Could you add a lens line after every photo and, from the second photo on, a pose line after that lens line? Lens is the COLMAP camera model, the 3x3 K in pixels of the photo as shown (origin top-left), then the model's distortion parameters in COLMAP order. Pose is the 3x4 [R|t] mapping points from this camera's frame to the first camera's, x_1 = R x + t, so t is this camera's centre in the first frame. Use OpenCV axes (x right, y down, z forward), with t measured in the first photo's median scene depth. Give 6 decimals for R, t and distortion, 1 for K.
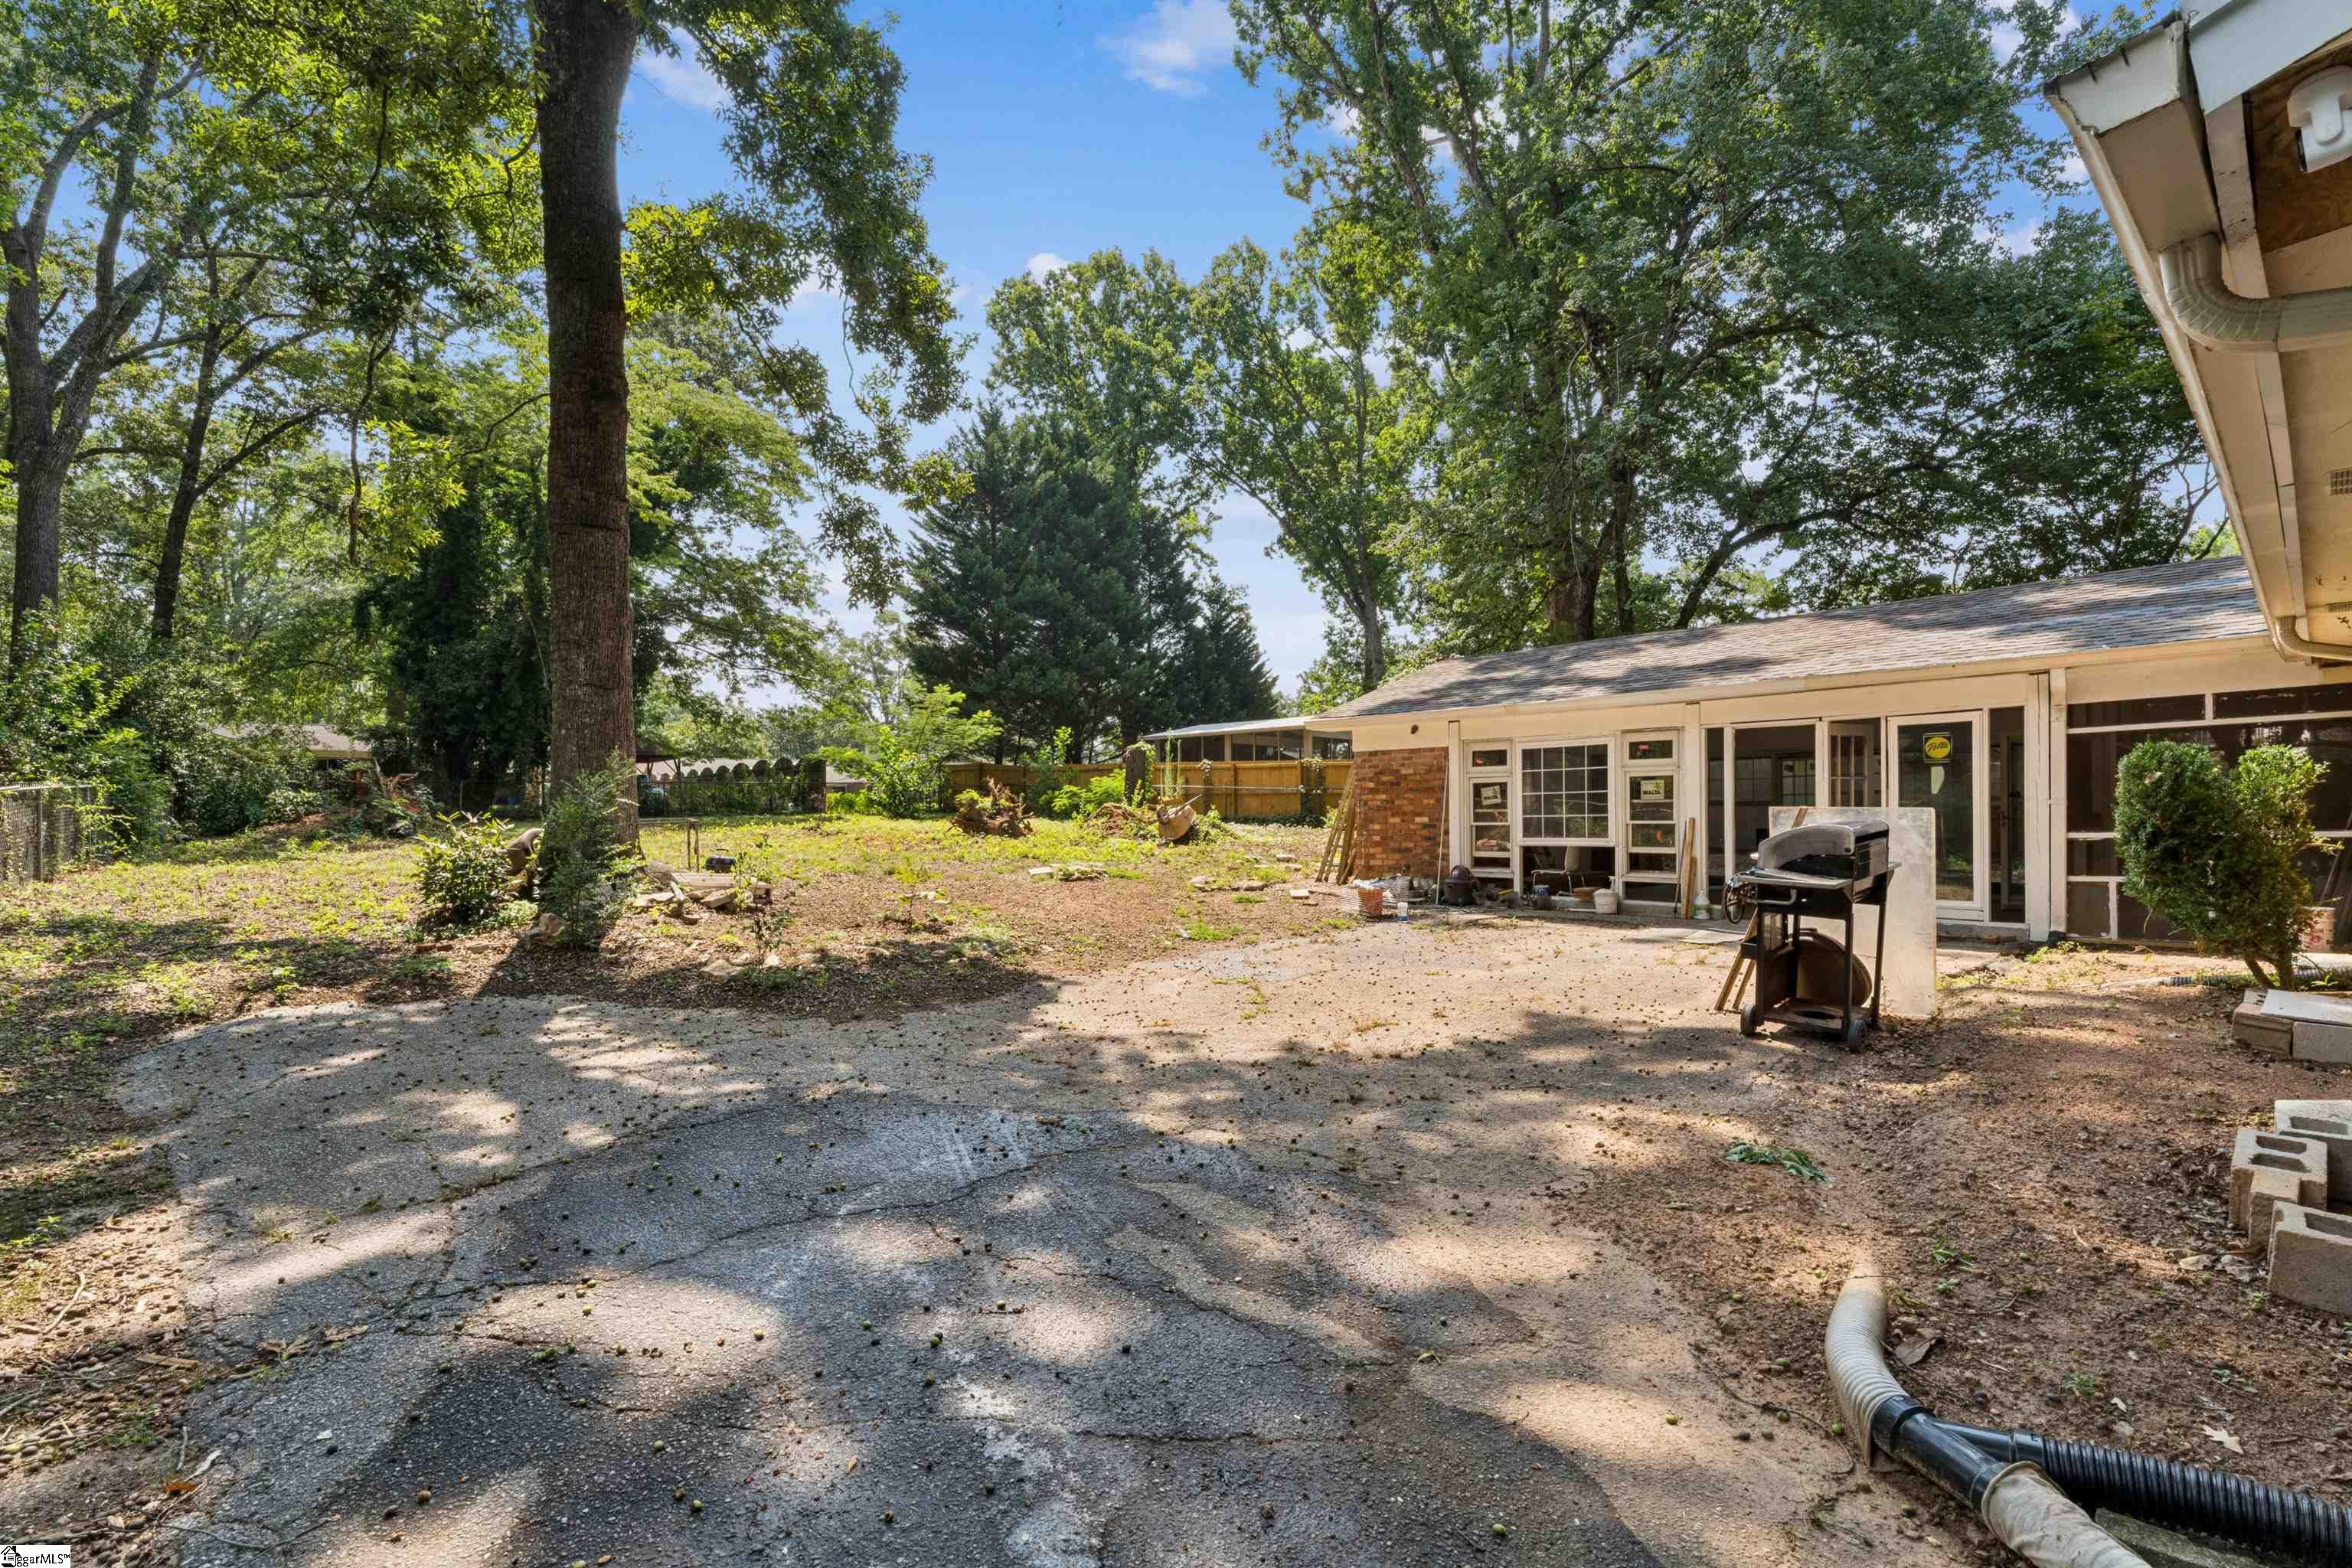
lens RADIAL K [[1088.0, 0, 1175.9], [0, 1088.0, 787.8], [0, 0, 1]] dist [0.000219, 0.000067]
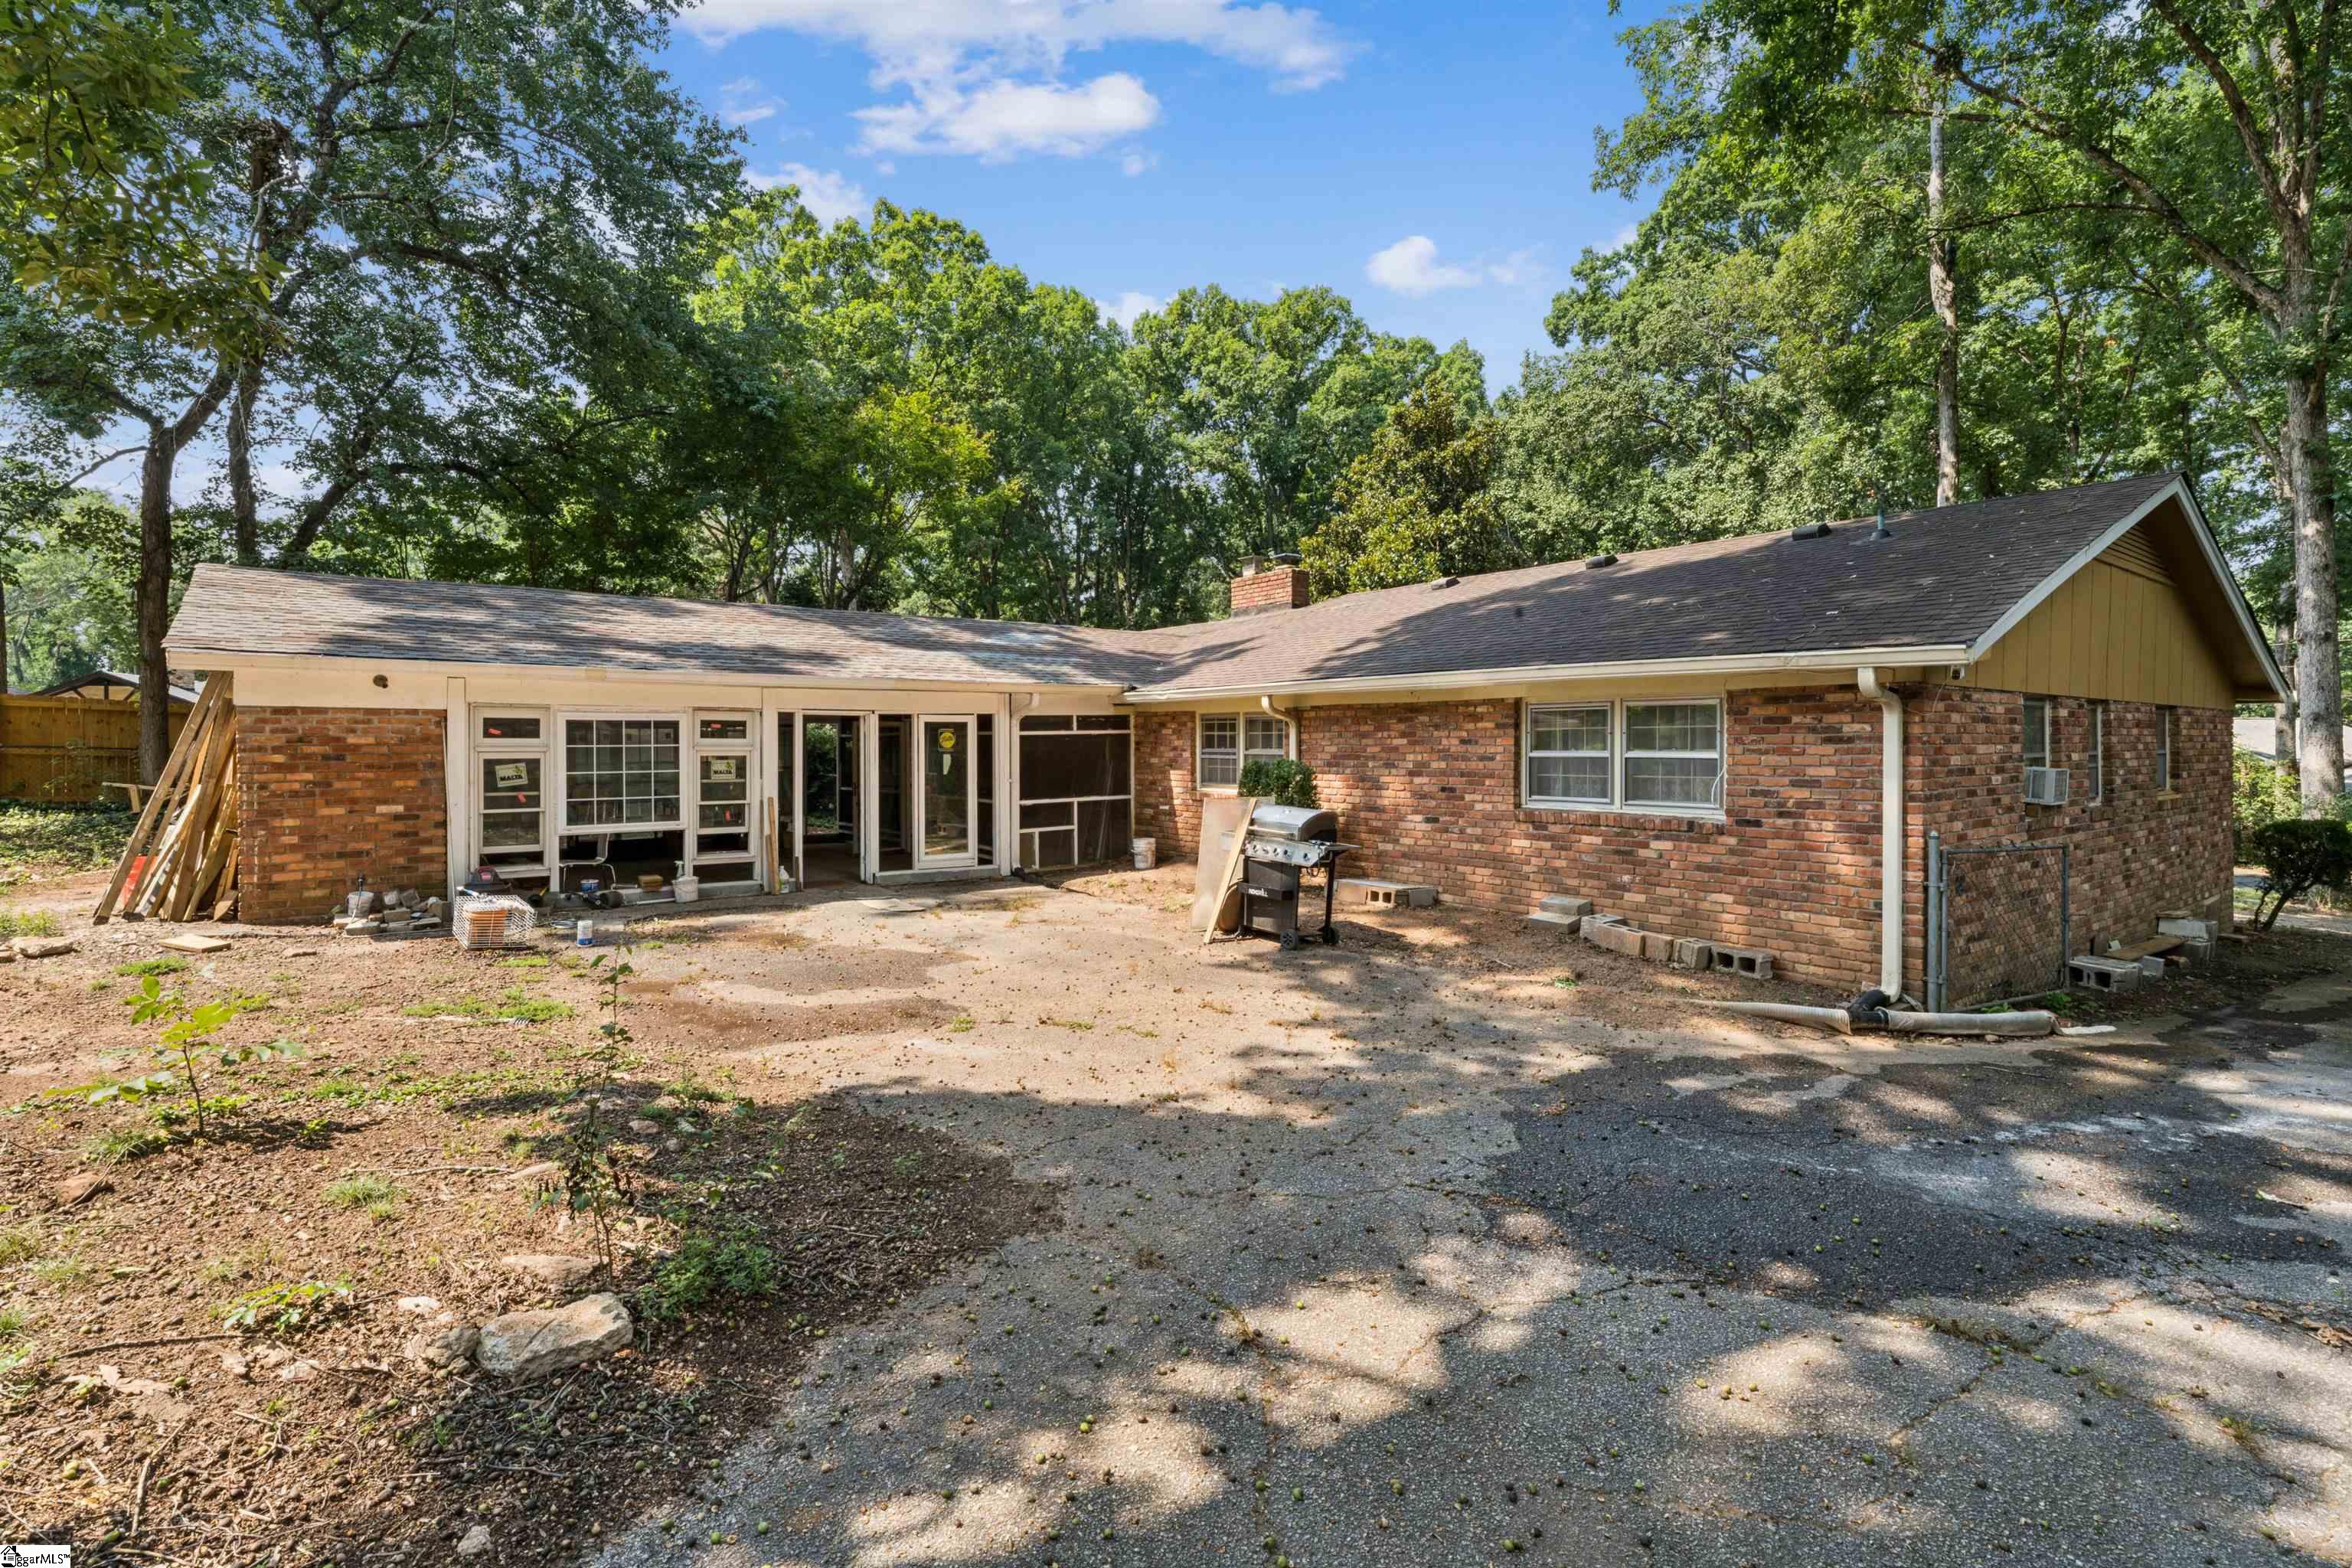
lens RADIAL K [[1088.0, 0, 1175.9], [0, 1088.0, 781.7], [0, 0, 1]] dist [0.000219, 0.000067]
pose [[0.108826, 0.001405, 0.994060, -0.499350], [-0.003876, 0.999992, -0.000989, 0.011974], [-0.994053, -0.003745, 0.108831, 0.479081]]
